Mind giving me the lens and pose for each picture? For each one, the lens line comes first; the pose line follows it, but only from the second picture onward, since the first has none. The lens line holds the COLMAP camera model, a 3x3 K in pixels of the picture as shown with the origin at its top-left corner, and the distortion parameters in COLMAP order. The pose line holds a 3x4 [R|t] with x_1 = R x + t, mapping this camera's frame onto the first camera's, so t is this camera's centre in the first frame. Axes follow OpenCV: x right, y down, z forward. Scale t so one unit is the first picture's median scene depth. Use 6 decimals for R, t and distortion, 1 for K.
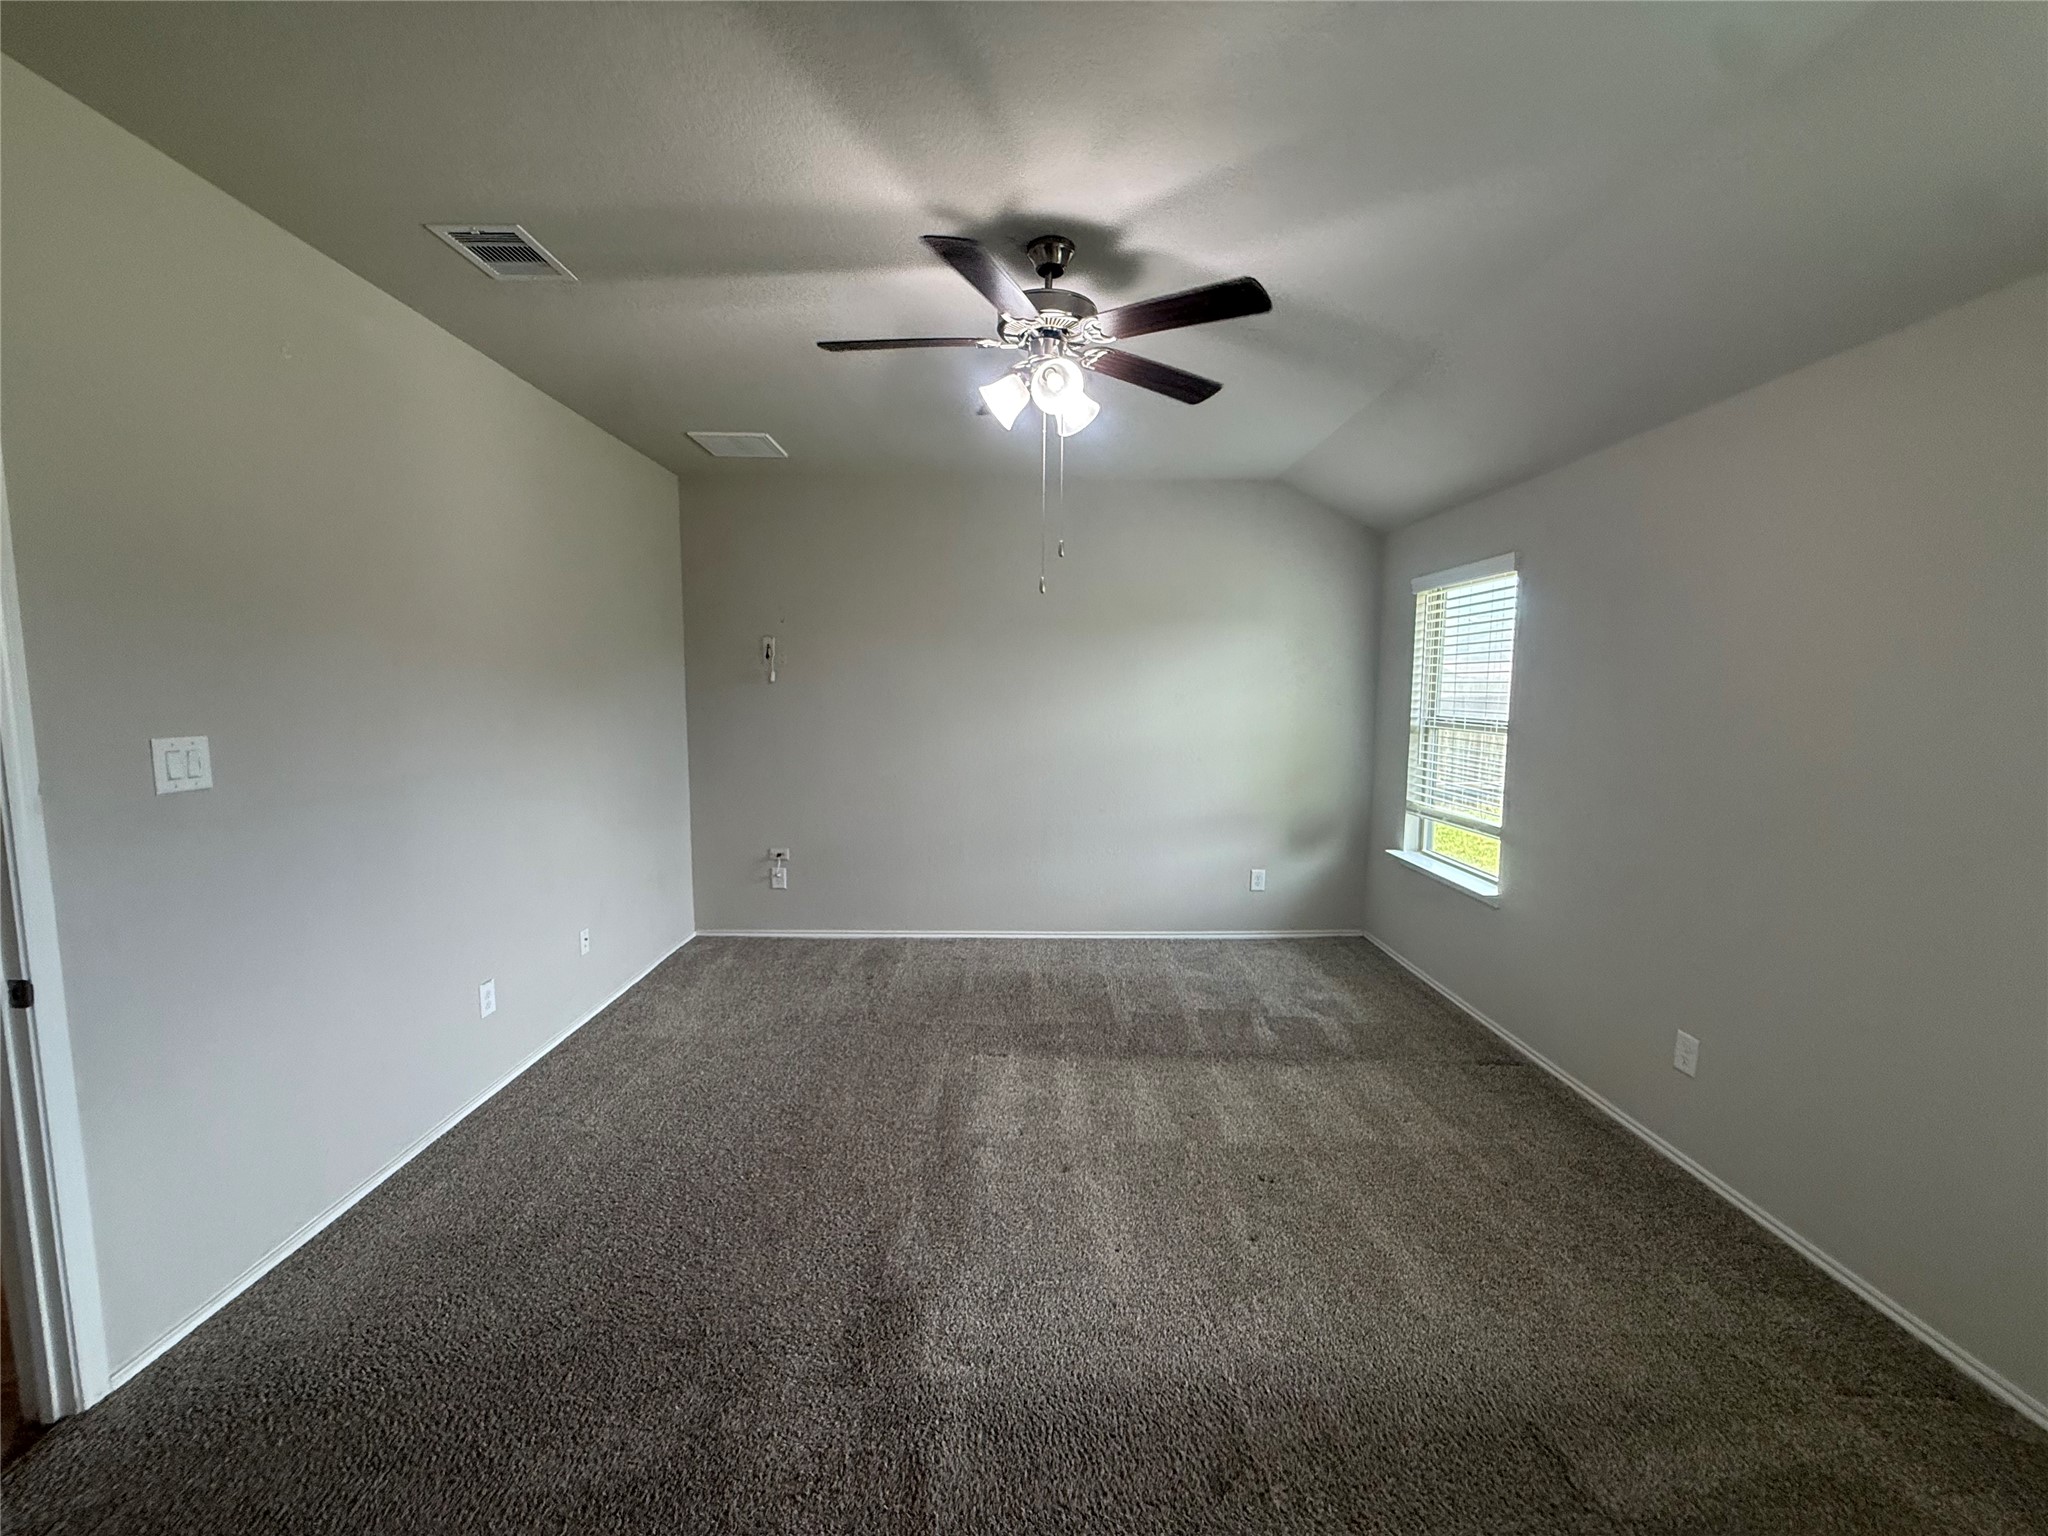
lens RADIAL K [[817.5, 0, 1054.0], [0, 817.5, 758.4], [0, 0, 1]] dist [-0.000075, 0.000128]
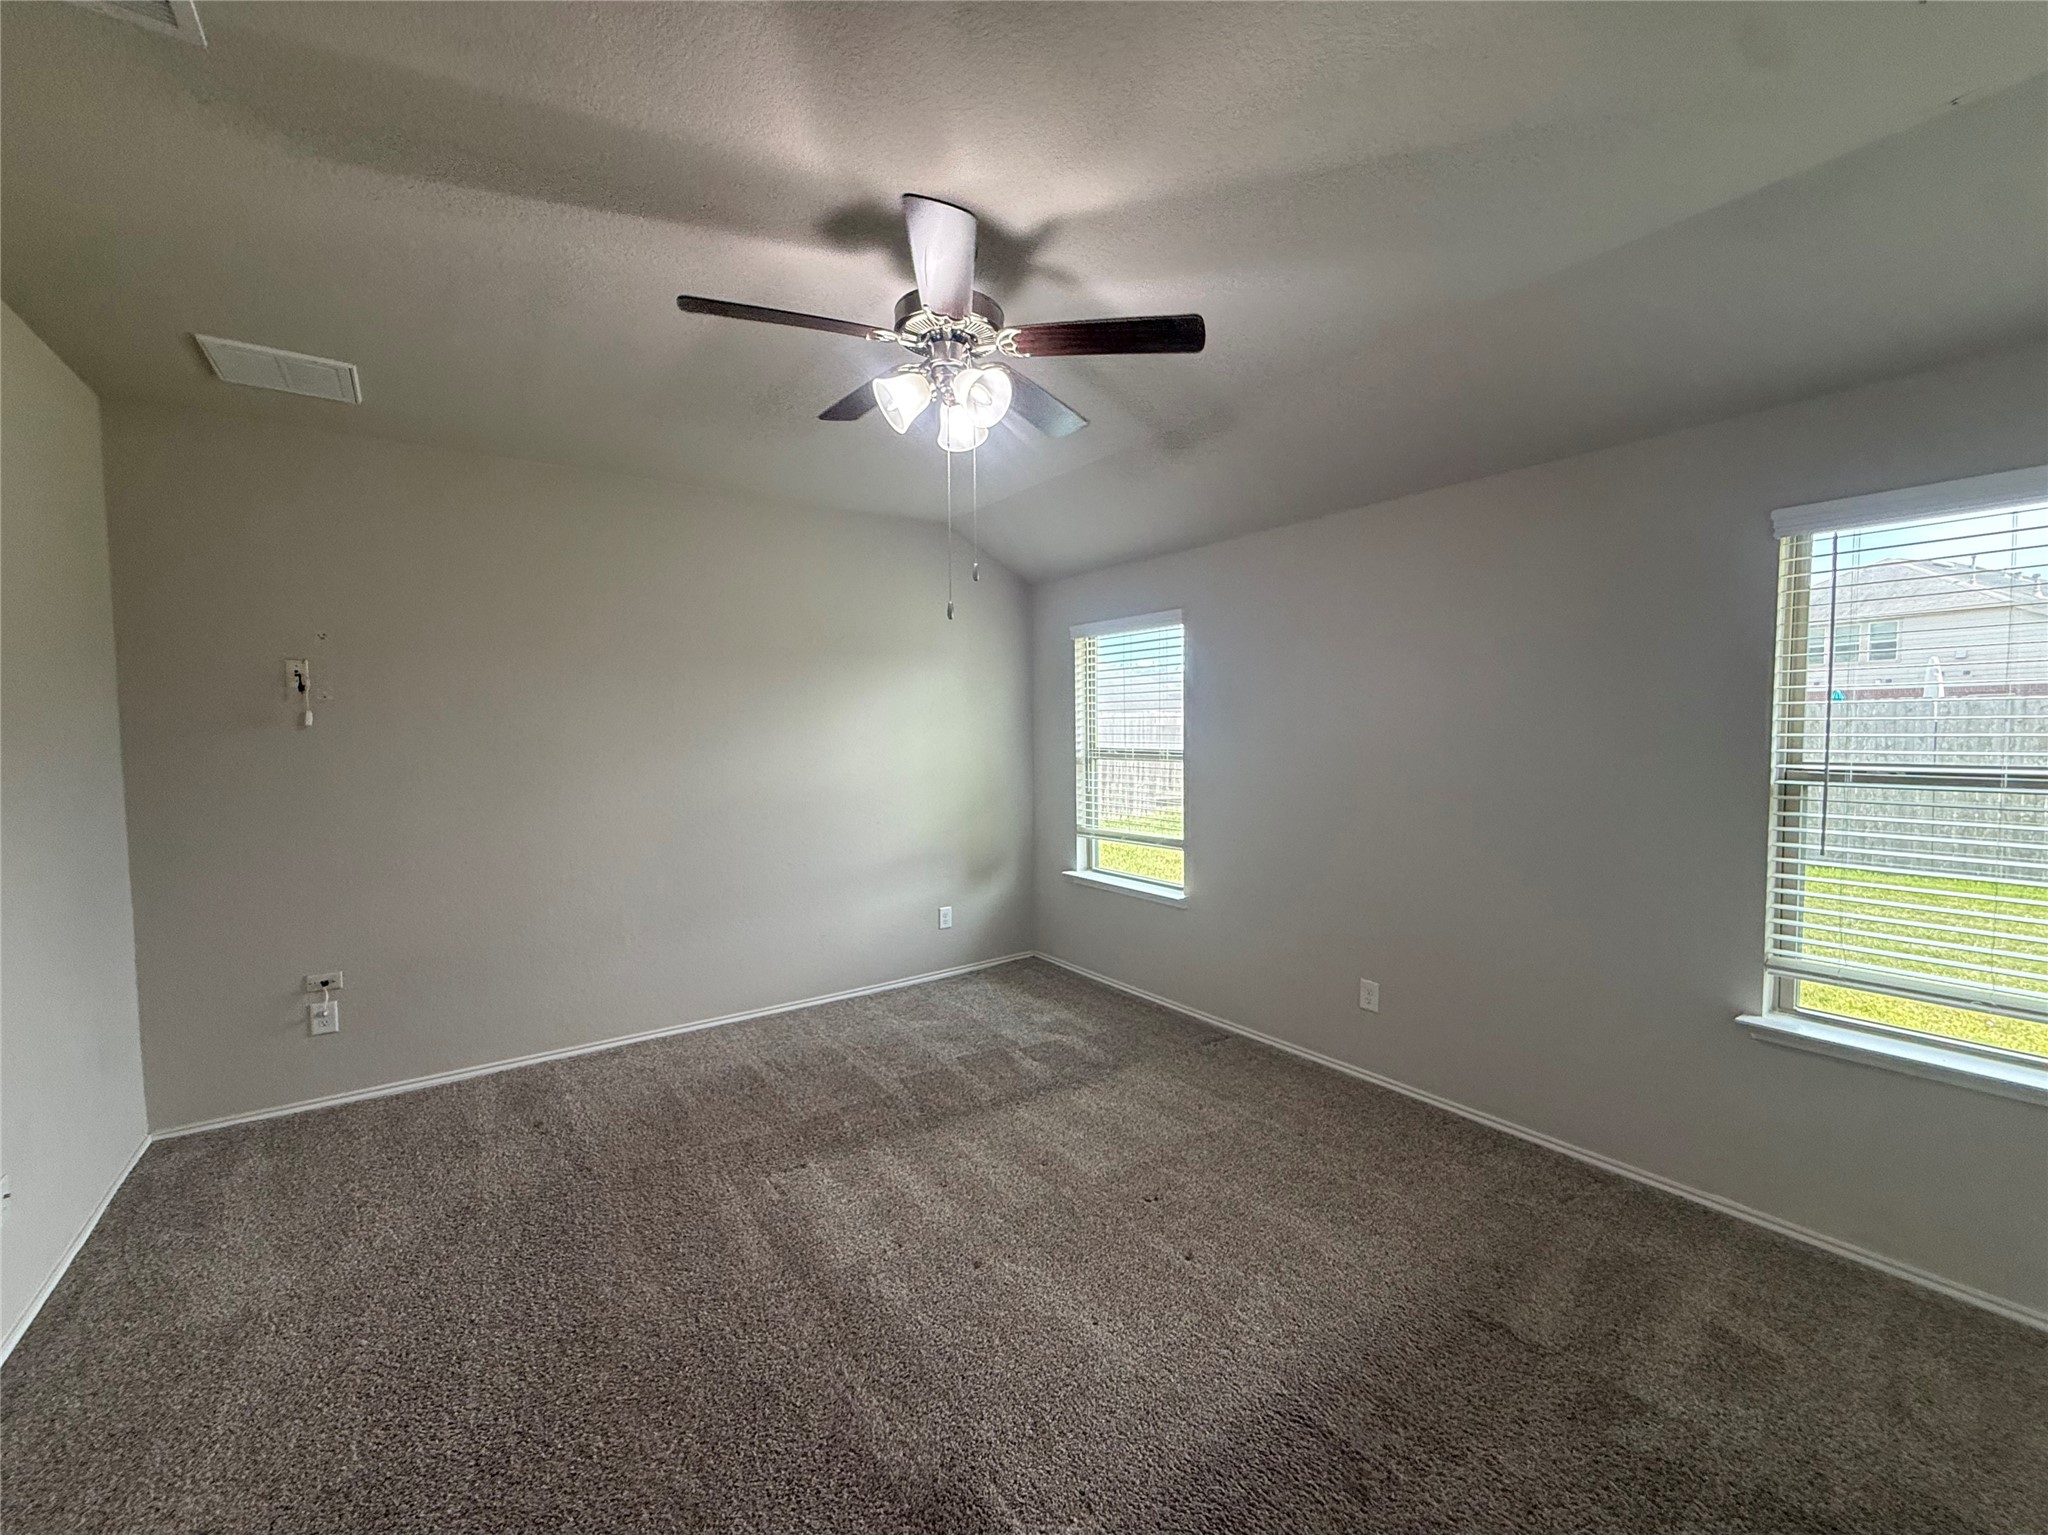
lens RADIAL K [[817.5, 0, 1041.1], [0, 817.5, 760.8], [0, 0, 1]] dist [-0.000075, 0.000128]
pose [[0.827526, -0.038449, 0.560109, -0.257531], [0.064509, 0.997556, -0.026830, -0.009743], [-0.557709, 0.058335, 0.827984, 0.122819]]
